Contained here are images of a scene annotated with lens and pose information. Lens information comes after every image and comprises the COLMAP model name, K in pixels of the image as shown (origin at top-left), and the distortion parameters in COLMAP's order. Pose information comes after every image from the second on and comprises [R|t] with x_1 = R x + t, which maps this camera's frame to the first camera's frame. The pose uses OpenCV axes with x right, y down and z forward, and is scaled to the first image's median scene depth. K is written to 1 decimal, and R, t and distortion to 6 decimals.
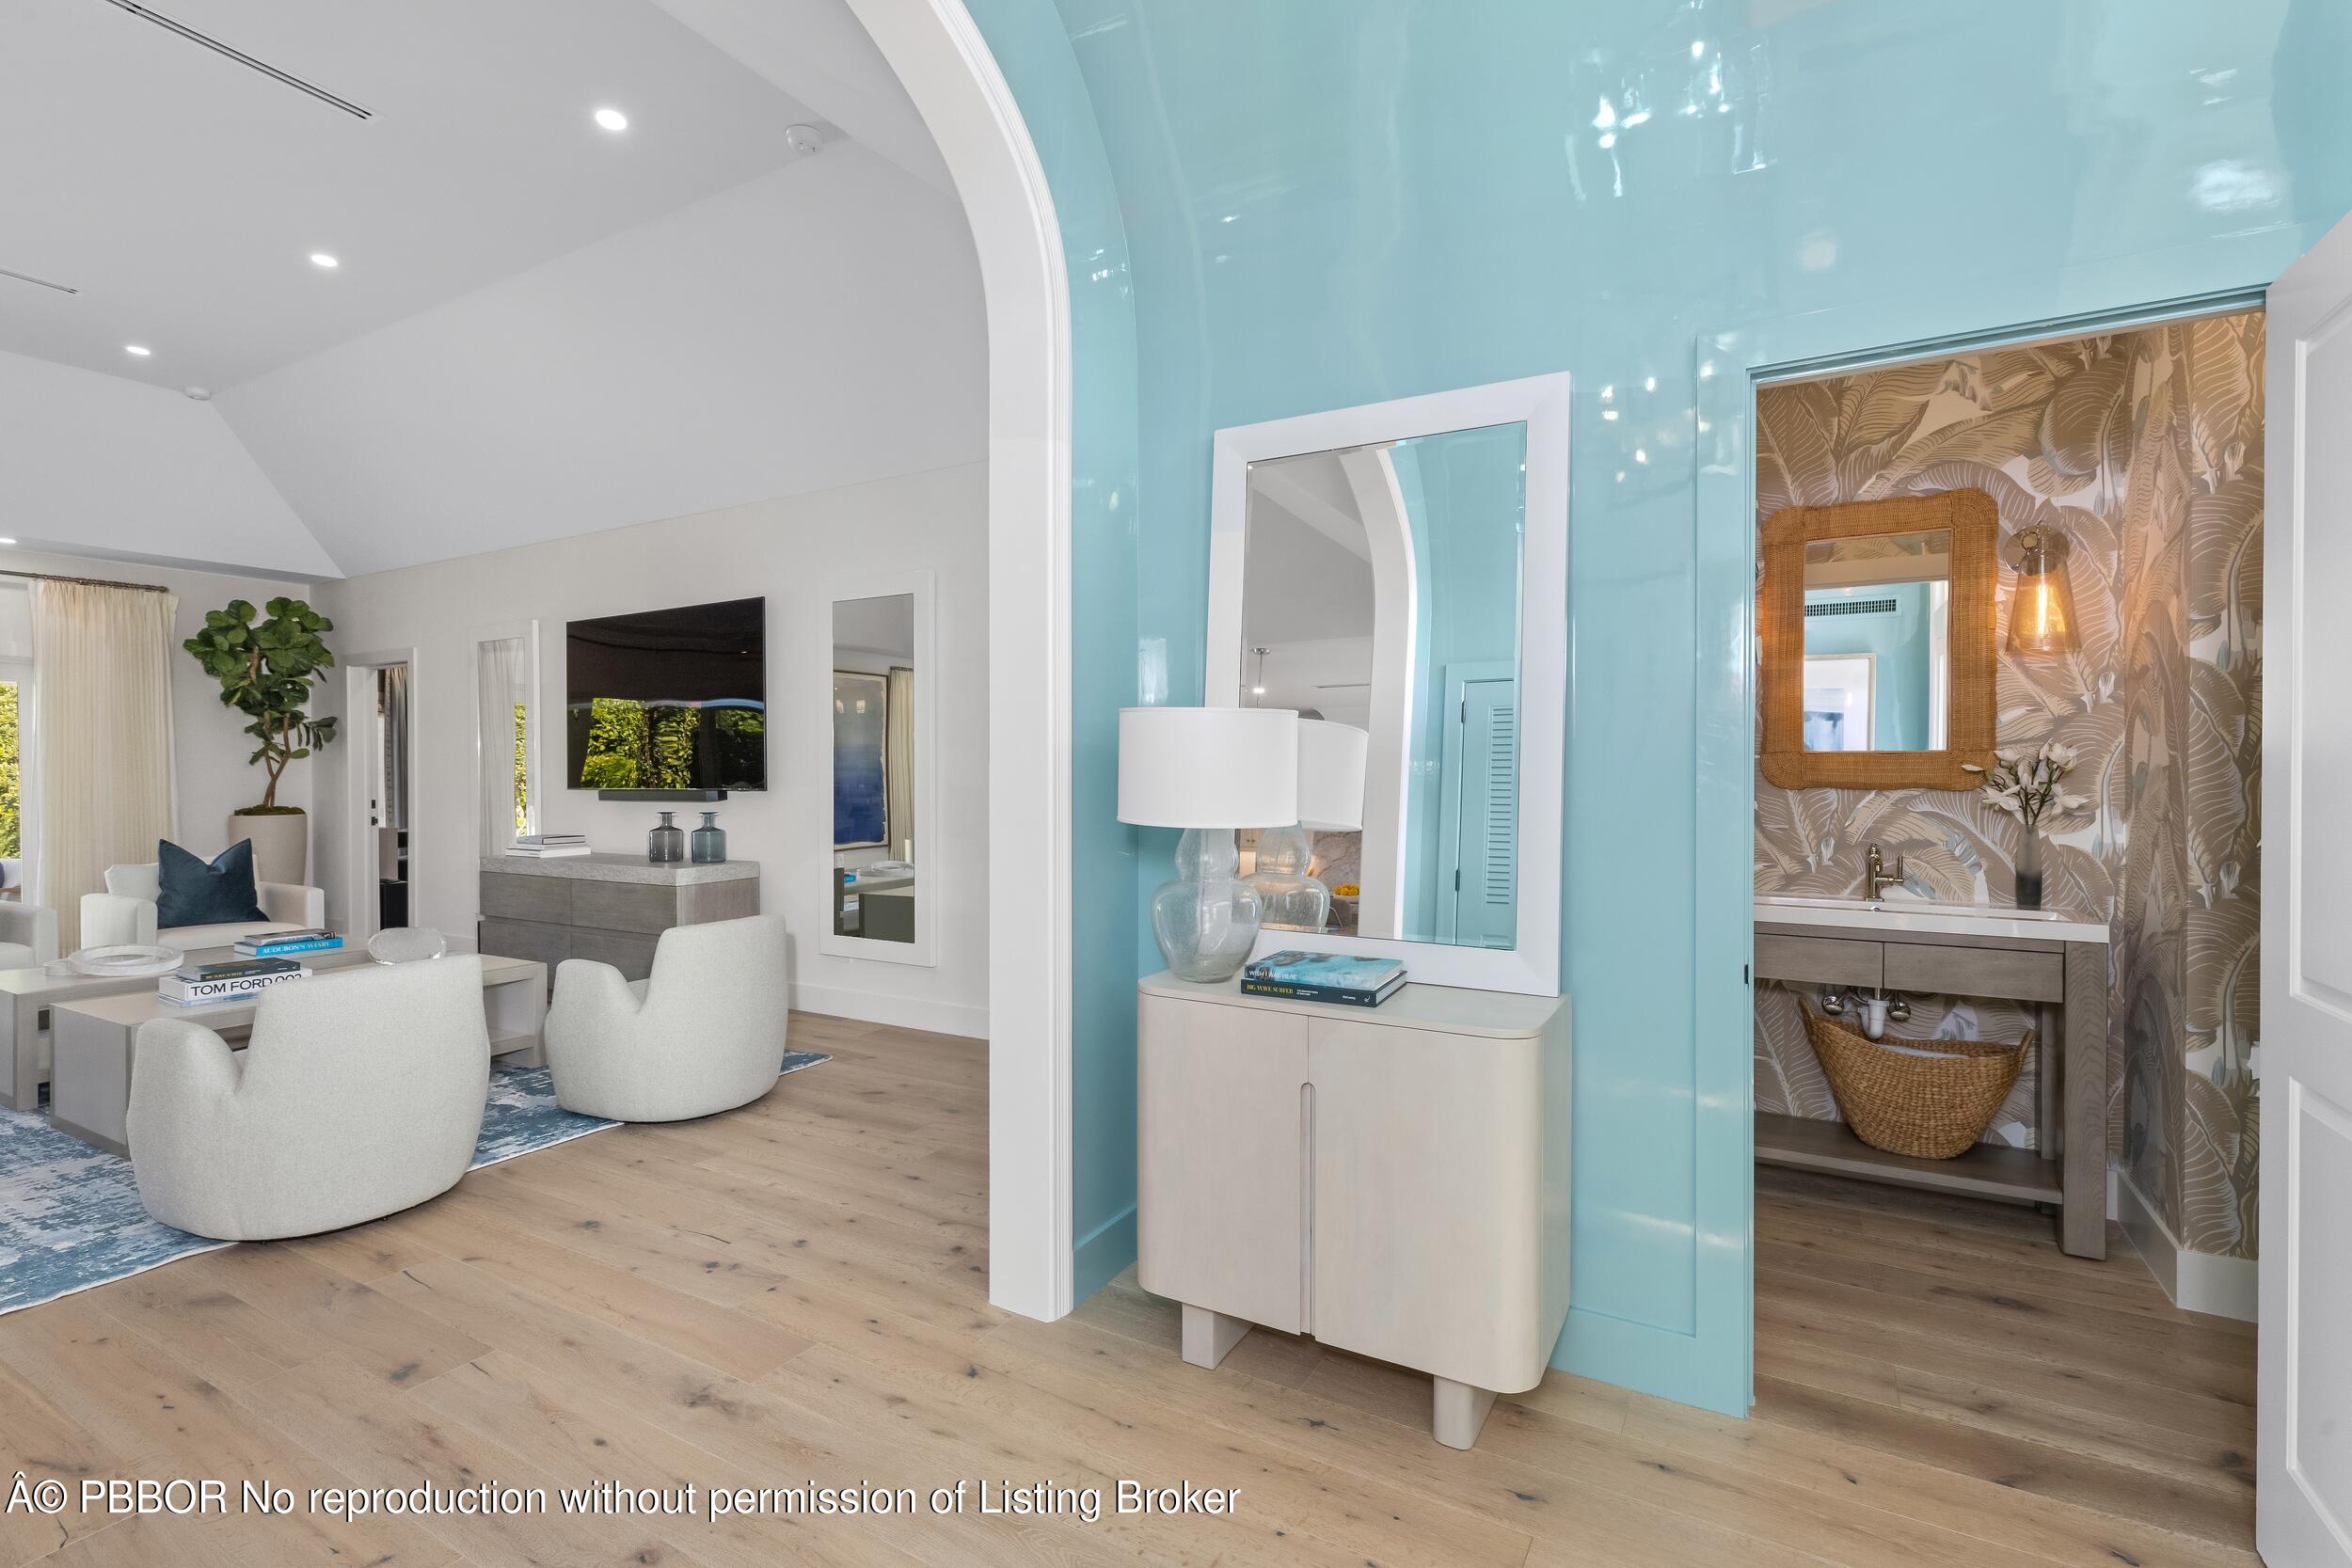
lens RADIAL K [[1071.6, 0, 1179.6], [0, 1071.6, 773.8], [0, 0, 1]] dist [0.005586, -0.000629]
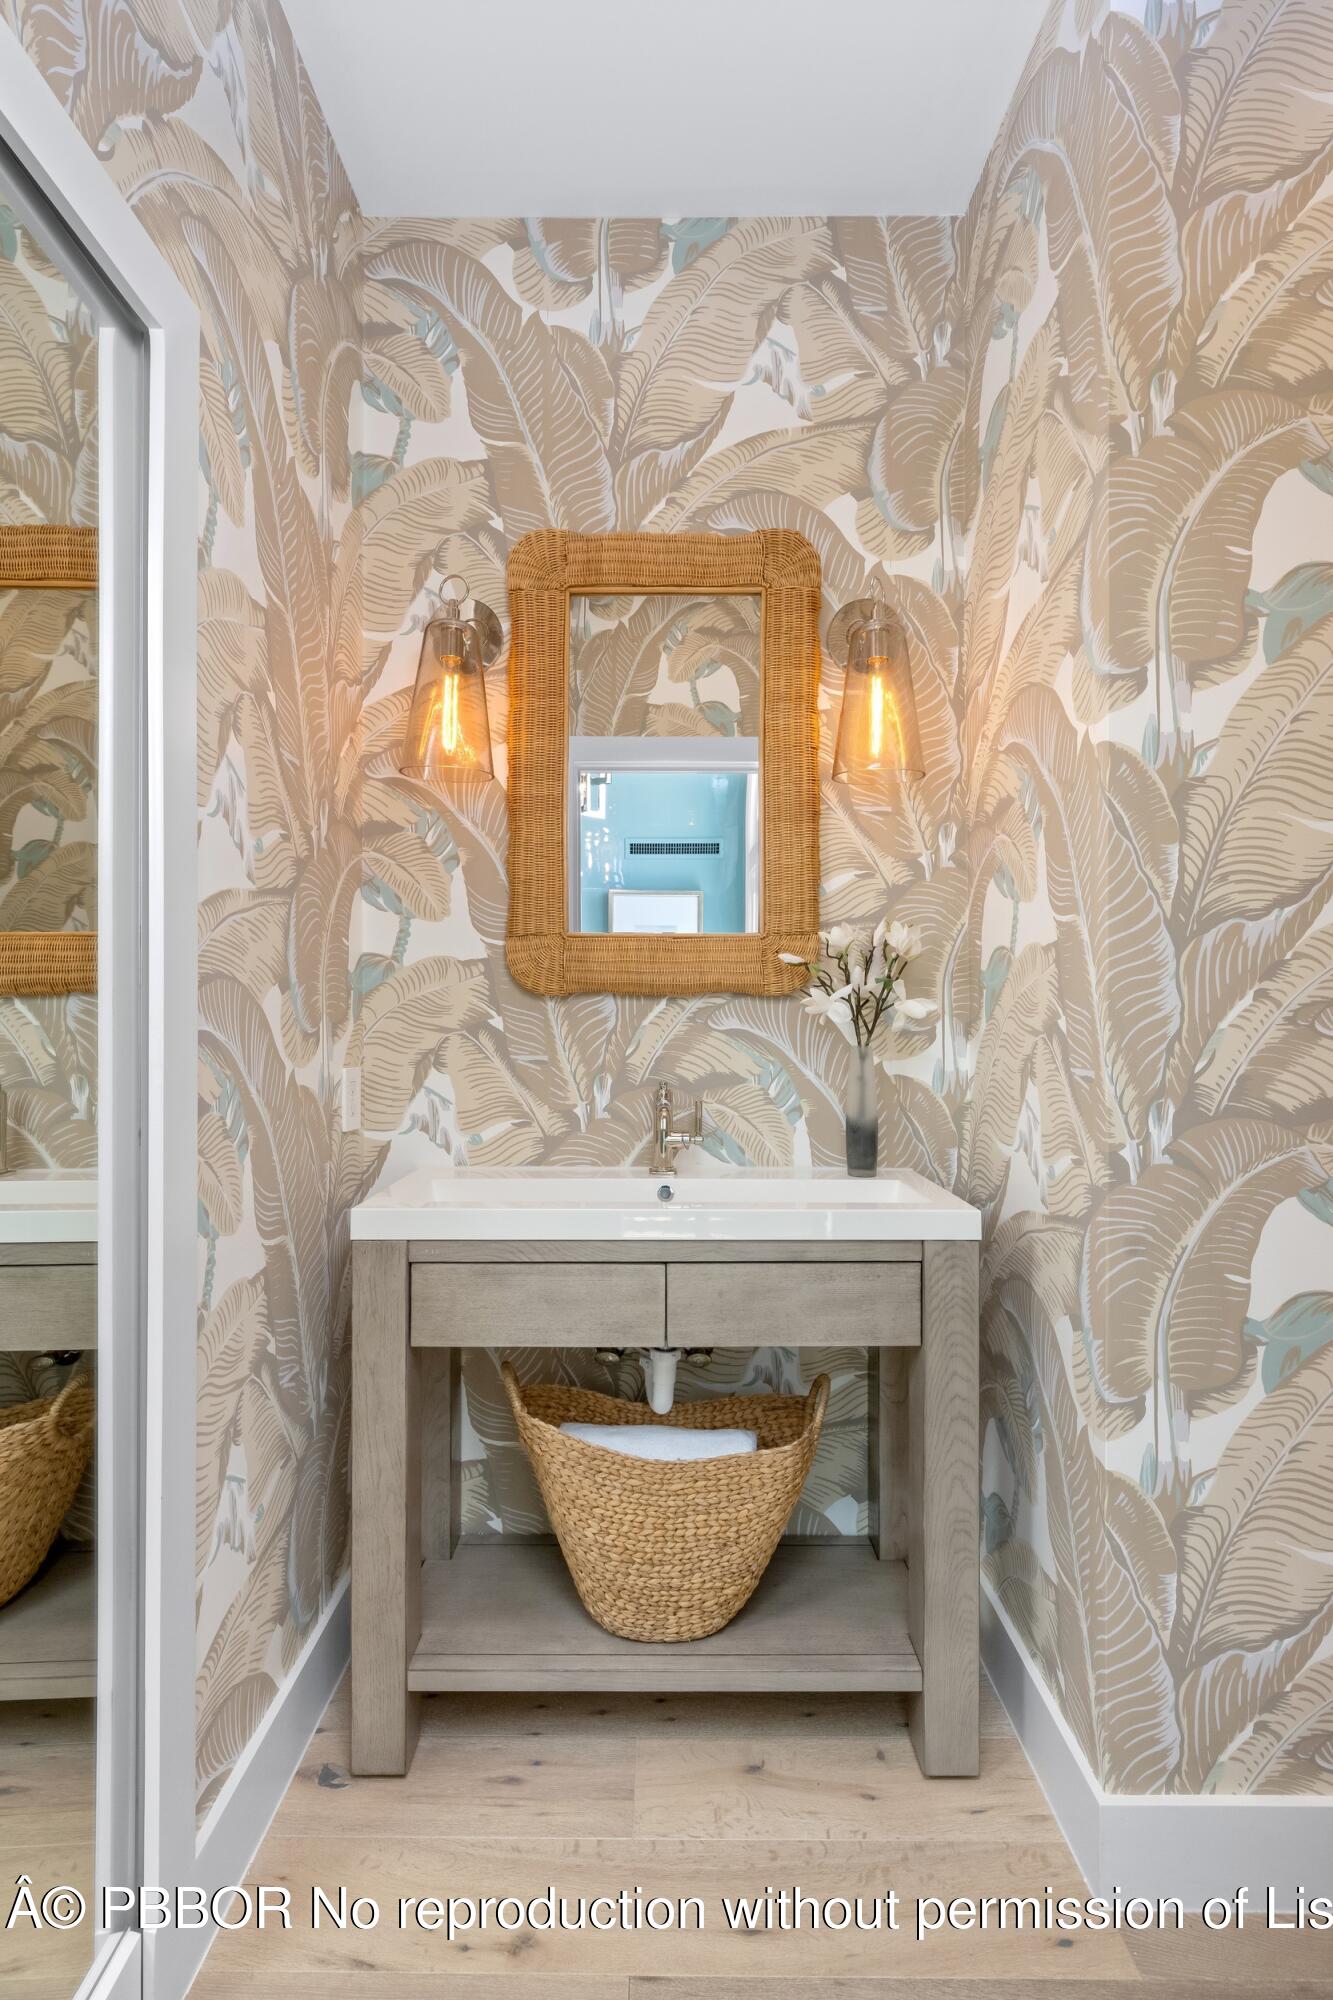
lens RADIAL K [[911.3, 0, 668.8], [0, 911.3, 1014.9], [0, 0, 1]] dist [0.005586, -0.000629]
pose [[0.867127, 0.002221, 0.498083, 0.406692], [0.002531, 0.999958, -0.008864, 0.032393], [-0.498081, 0.008947, 0.867084, 0.569763]]
